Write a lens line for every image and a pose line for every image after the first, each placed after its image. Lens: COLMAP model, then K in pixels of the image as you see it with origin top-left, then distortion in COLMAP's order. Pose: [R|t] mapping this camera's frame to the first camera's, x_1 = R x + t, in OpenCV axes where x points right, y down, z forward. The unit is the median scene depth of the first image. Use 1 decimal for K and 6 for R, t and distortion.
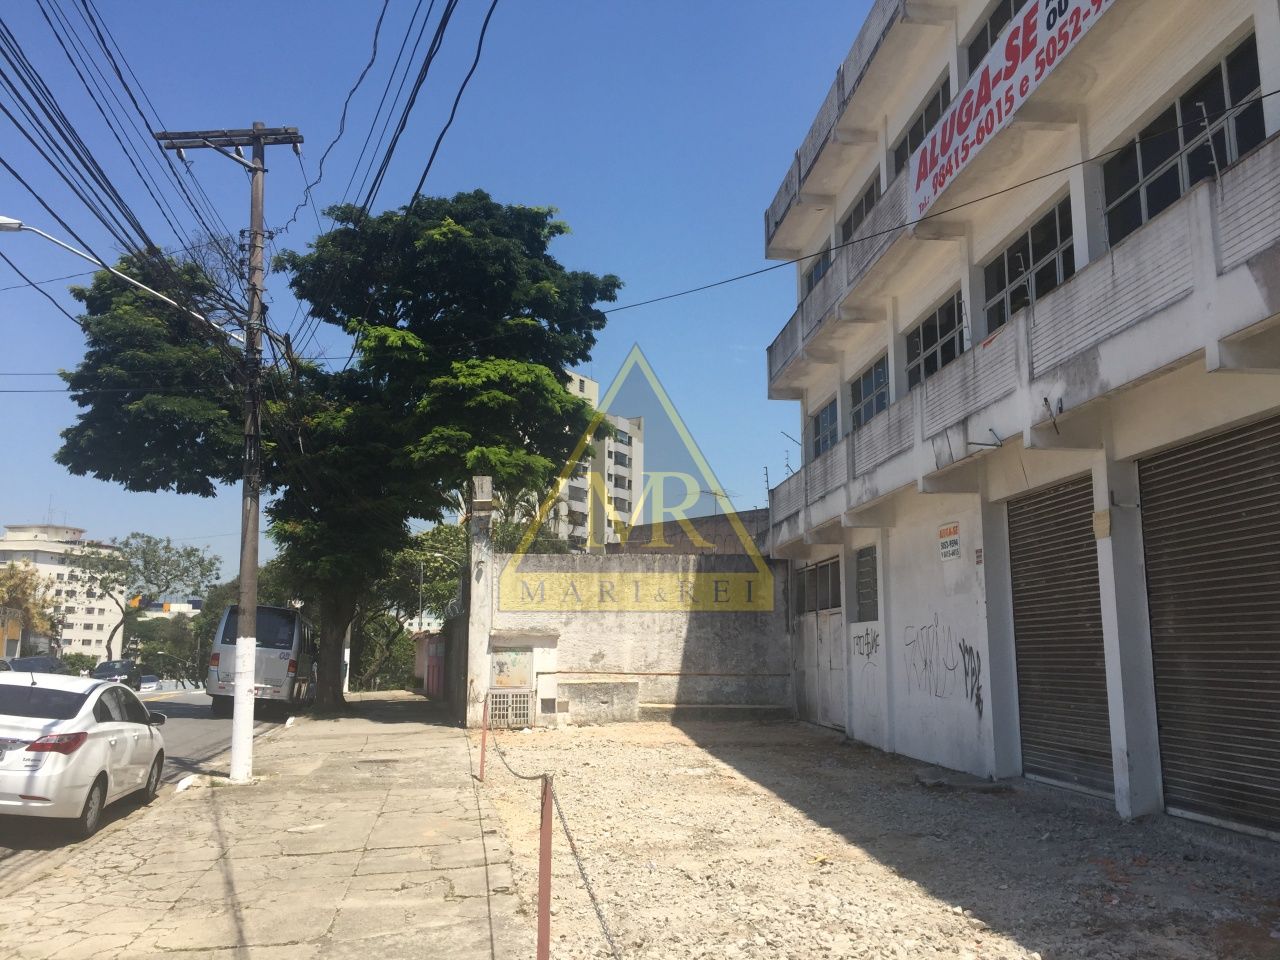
lens RADIAL K [[1111.0, 0, 653.0], [0, 1111.0, 458.7], [0, 0, 1]] dist [0.088314, -0.103897]
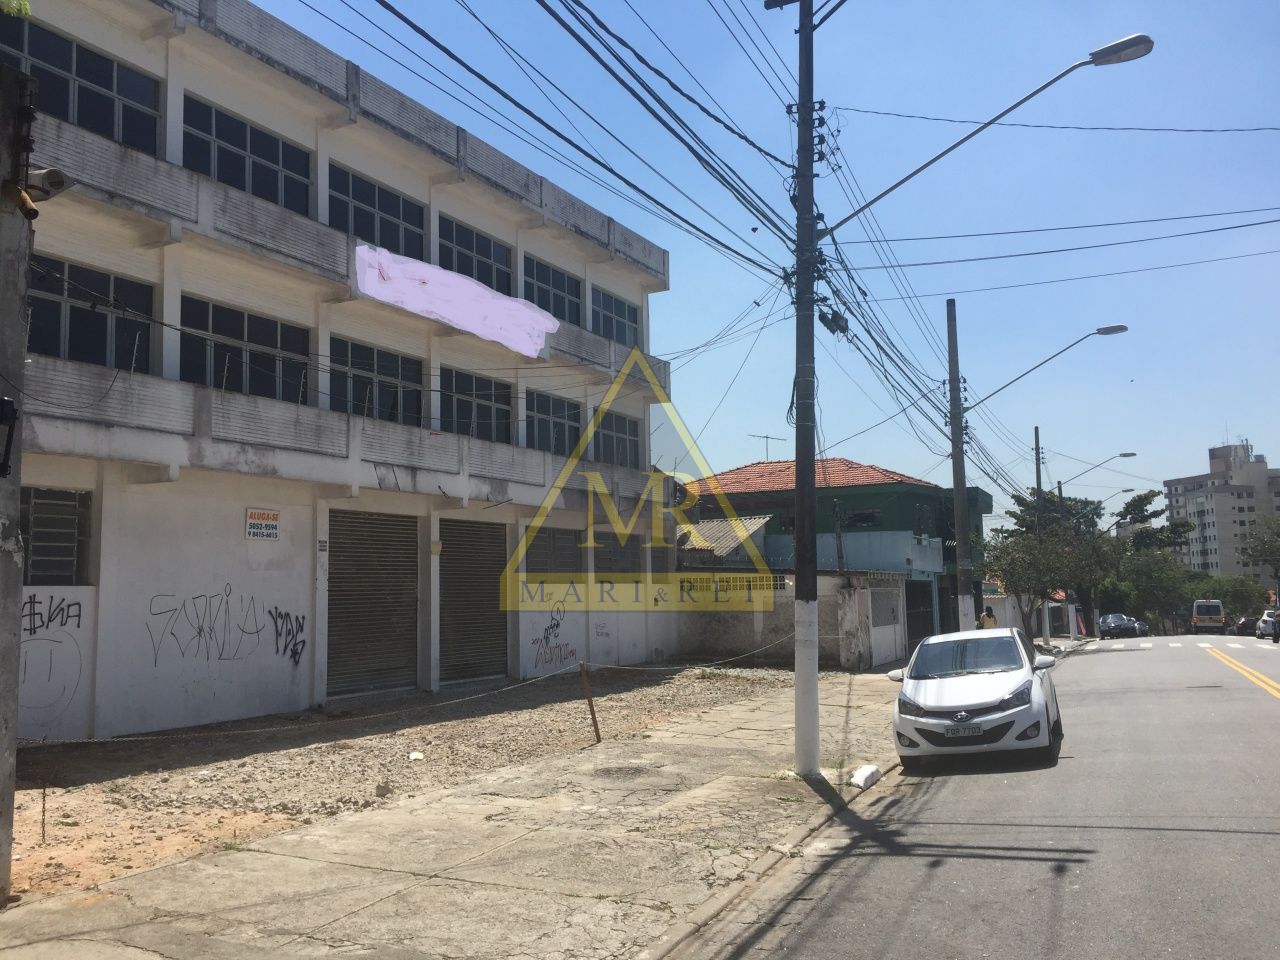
lens RADIAL K [[1111.0, 0, 653.0], [0, 1111.0, 458.7], [0, 0, 1]] dist [0.088314, -0.103897]
pose [[-0.839366, 0.071111, 0.538894, -1.087455], [-0.085659, 0.961714, -0.260324, 0.421837], [-0.536774, -0.264668, -0.801139, 2.630812]]
